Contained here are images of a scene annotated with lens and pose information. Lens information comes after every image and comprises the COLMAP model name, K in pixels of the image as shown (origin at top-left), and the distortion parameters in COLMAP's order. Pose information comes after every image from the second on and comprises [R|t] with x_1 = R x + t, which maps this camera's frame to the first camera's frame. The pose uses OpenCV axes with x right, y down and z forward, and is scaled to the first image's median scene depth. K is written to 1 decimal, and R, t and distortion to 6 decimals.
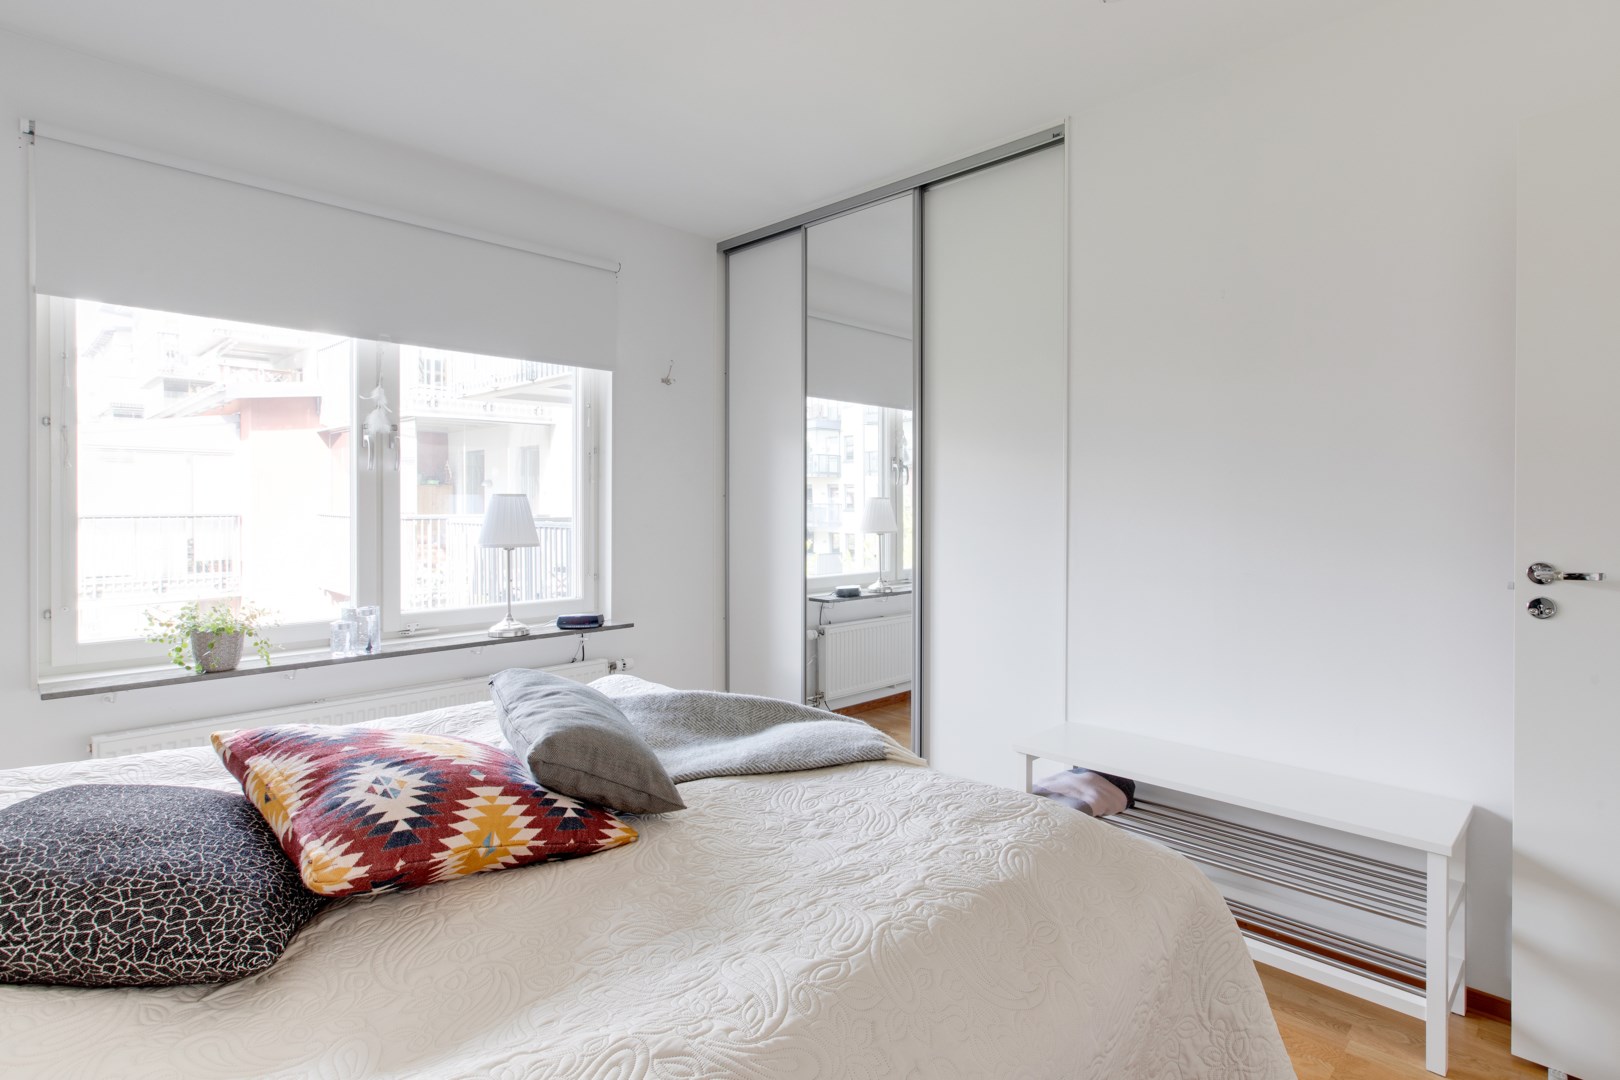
lens RADIAL K [[819.2, 0, 829.9], [0, 819.2, 502.4], [0, 0, 1]] dist [-0.001211, -0.000010]
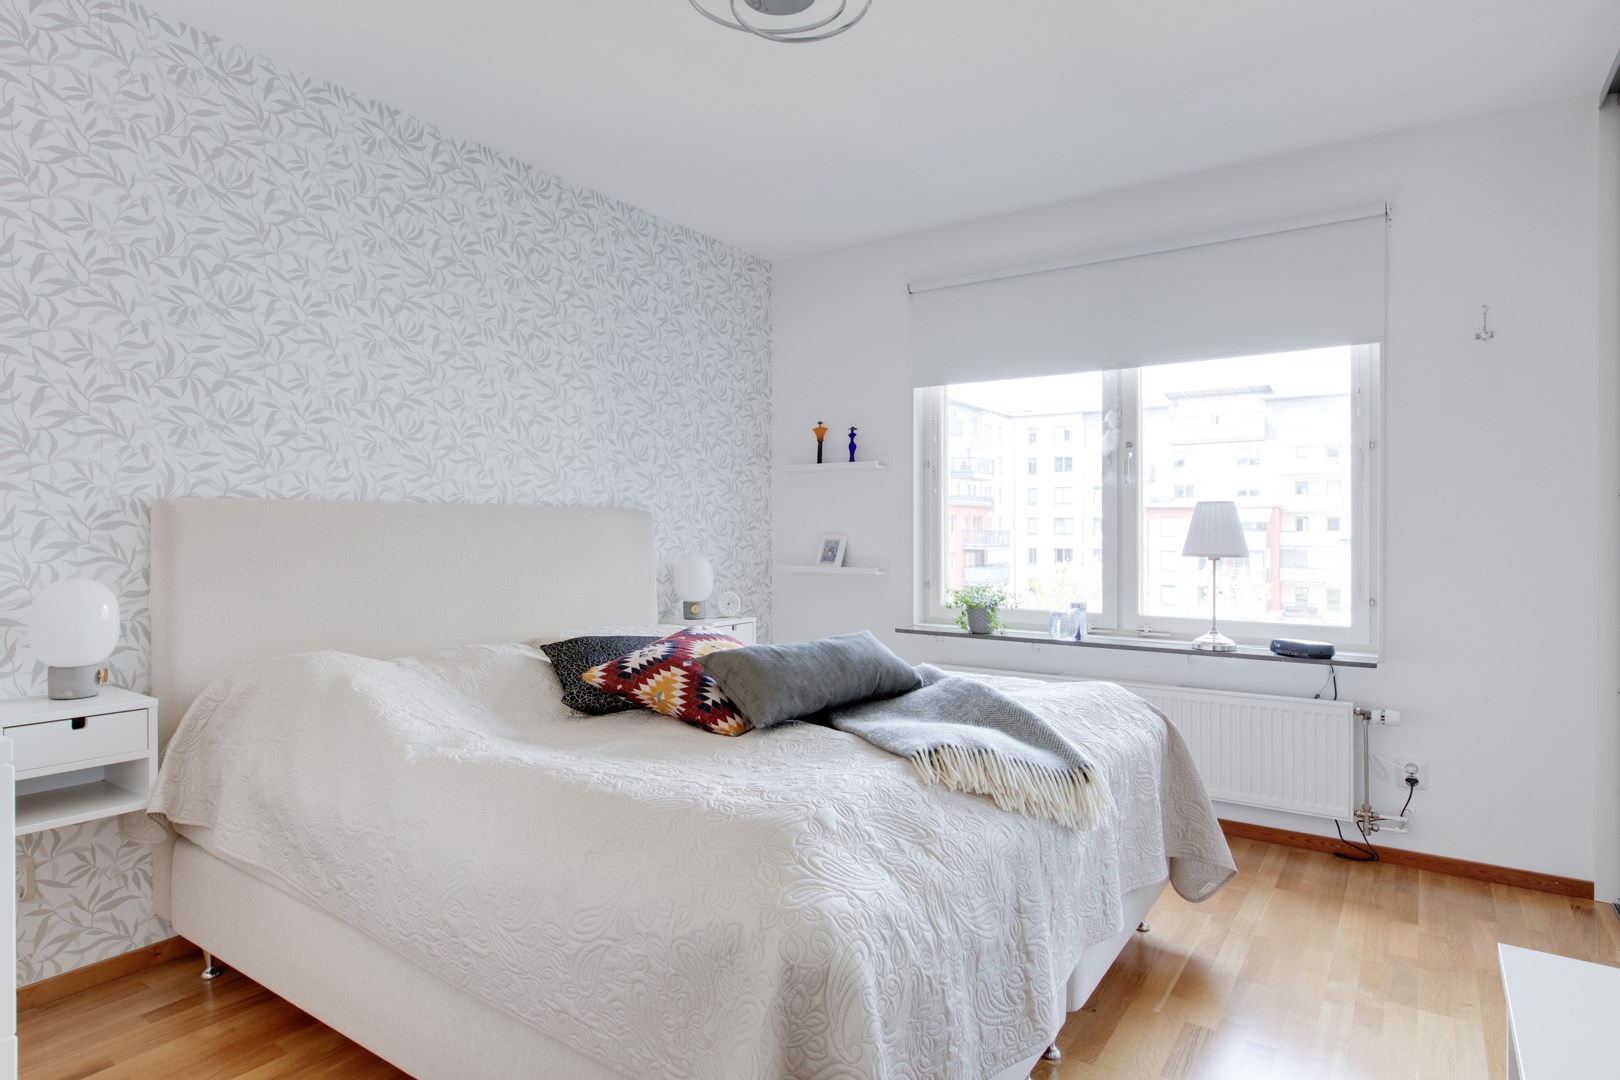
lens RADIAL K [[881.6, 0, 809.7], [0, 881.6, 538.0], [0, 0, 1]] dist [-0.002885, -0.000366]
pose [[0.155622, 0.008077, -0.987784, 0.615410], [0.002605, 0.999960, 0.008587, 0.024347], [0.987813, -0.003910, 0.155595, 0.419276]]
